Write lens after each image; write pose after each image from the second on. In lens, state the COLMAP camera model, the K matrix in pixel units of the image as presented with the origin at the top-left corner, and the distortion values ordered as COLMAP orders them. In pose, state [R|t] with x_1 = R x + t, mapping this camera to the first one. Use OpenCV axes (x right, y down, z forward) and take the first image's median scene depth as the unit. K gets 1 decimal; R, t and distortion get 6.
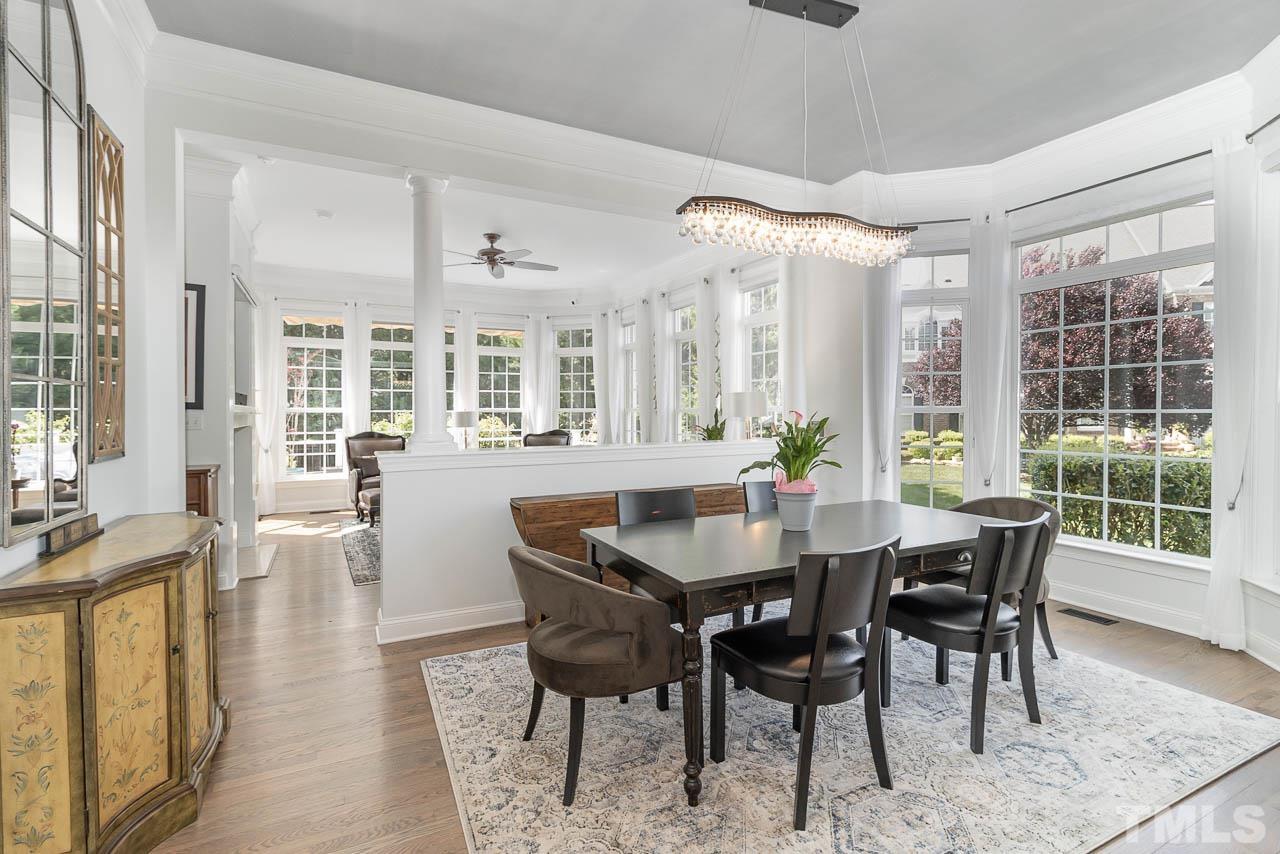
lens RADIAL K [[607.2, 0, 650.0], [0, 607.2, 418.4], [0, 0, 1]] dist [-0.003491, 0.003023]
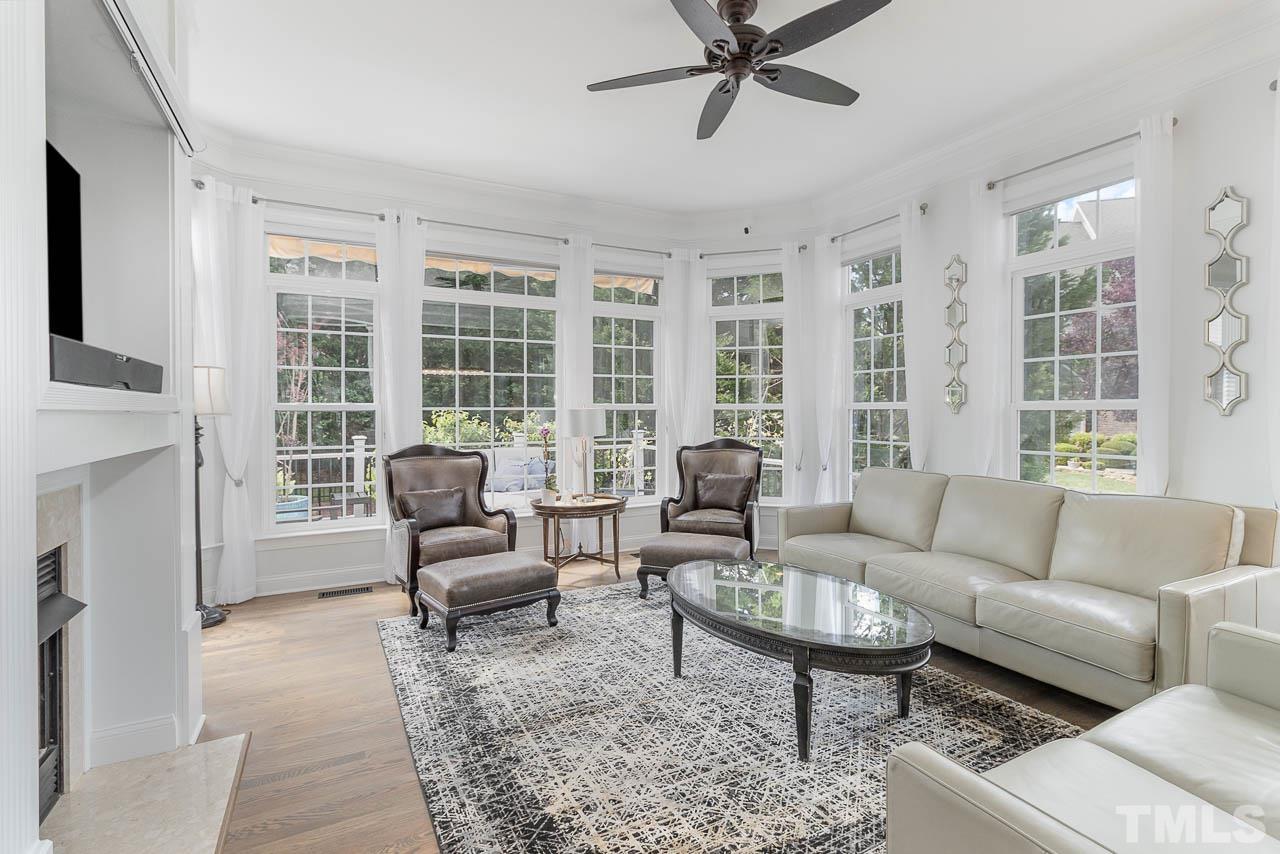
lens RADIAL K [[607.2, 0, 645.3], [0, 607.2, 413.9], [0, 0, 1]] dist [-0.003491, 0.003023]
pose [[0.999994, 0.002618, 0.002129, -0.250280], [-0.002628, 0.999986, 0.004622, -0.009679], [-0.002117, -0.004628, 0.999987, 0.423348]]
